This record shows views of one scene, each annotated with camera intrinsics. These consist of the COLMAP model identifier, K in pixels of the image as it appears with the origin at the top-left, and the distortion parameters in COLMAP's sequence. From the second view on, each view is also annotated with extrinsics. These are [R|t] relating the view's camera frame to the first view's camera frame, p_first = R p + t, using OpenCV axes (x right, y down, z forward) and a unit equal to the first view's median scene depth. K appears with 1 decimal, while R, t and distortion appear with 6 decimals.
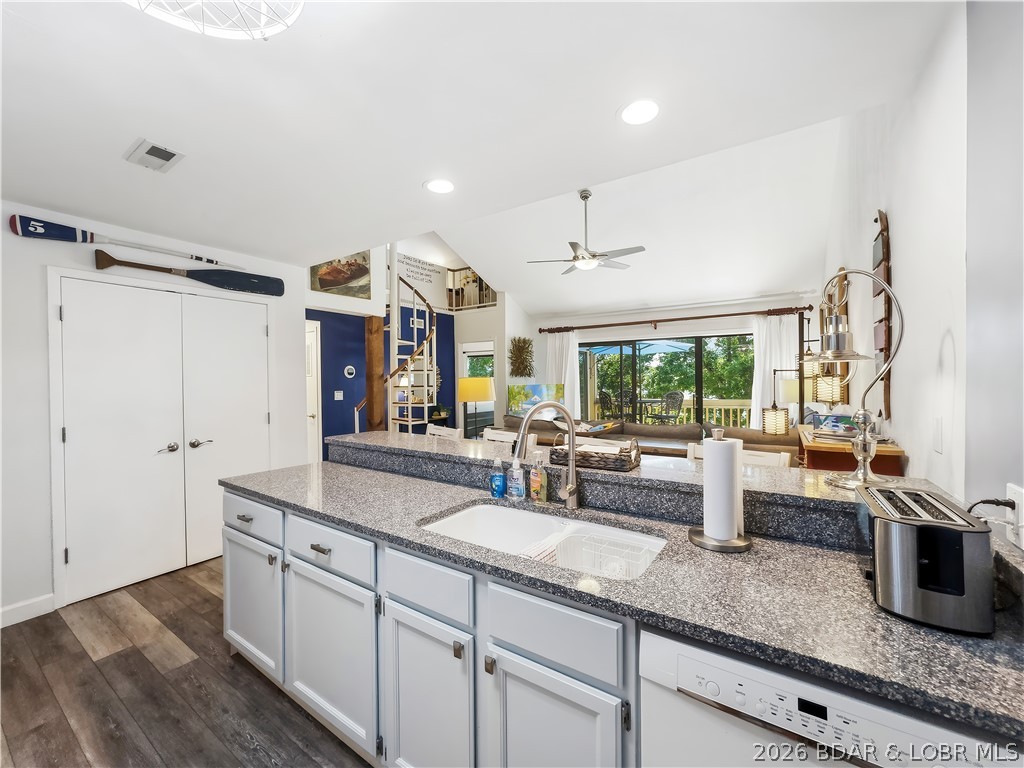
lens RADIAL K [[411.5, 0, 512.0], [0, 411.5, 384.0], [0, 0, 1]] dist [0.001071, -0.000006]
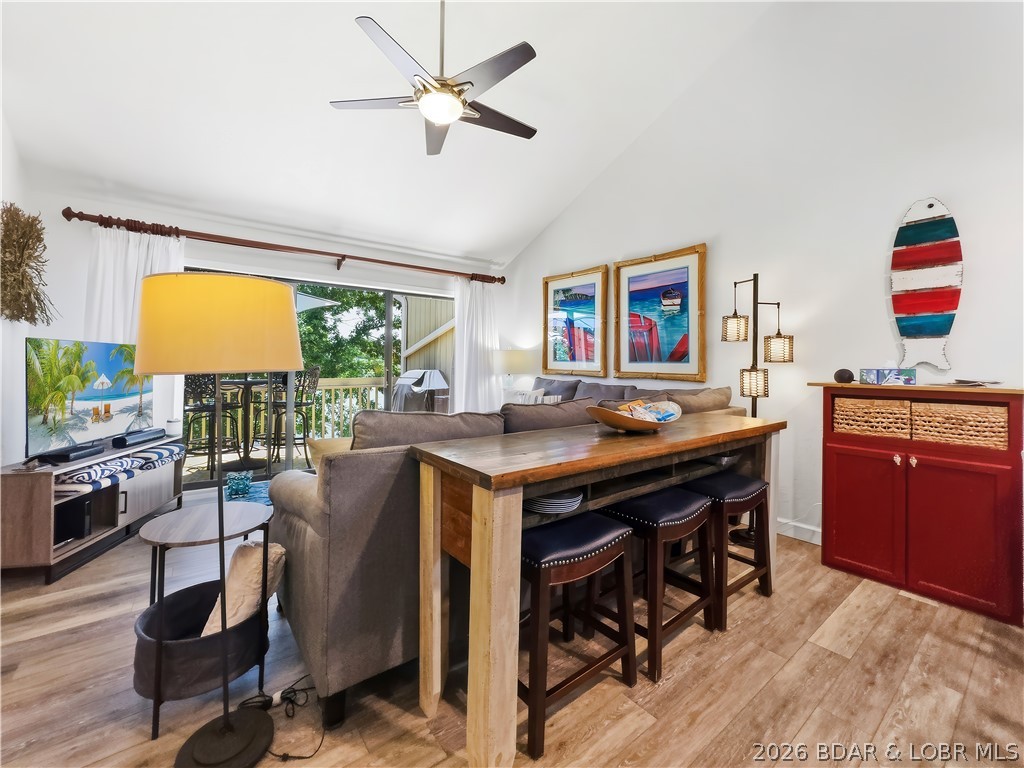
lens RADIAL K [[418.4, 0, 506.1], [0, 418.4, 364.6], [0, 0, 1]] dist [-0.002317, 0.000428]
pose [[0.335242, 0.005465, 0.942116, -0.182388], [-0.002807, 0.999985, -0.004802, 0.021477], [-0.942128, -0.001035, 0.335252, 0.470465]]
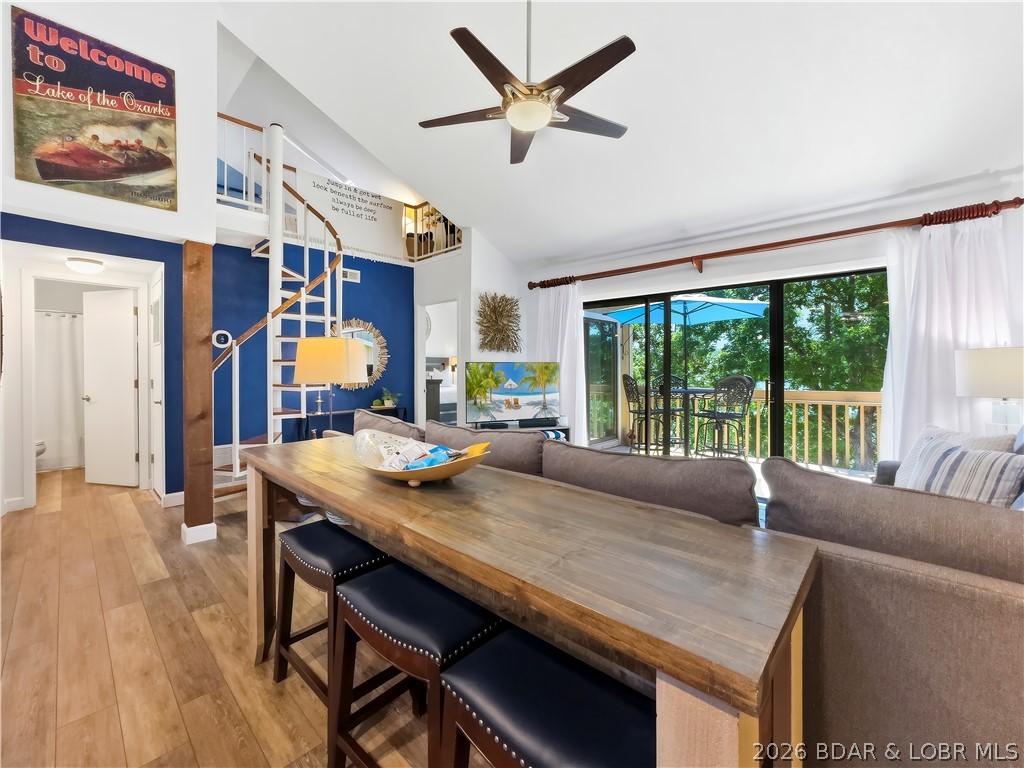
lens RADIAL K [[418.4, 0, 506.1], [0, 418.4, 364.6], [0, 0, 1]] dist [-0.002317, 0.000428]
pose [[0.986285, 0.010742, -0.164700, 0.153267], [-0.012950, 0.999840, -0.012337, 0.013280], [0.164541, 0.014301, 0.986267, 0.313612]]
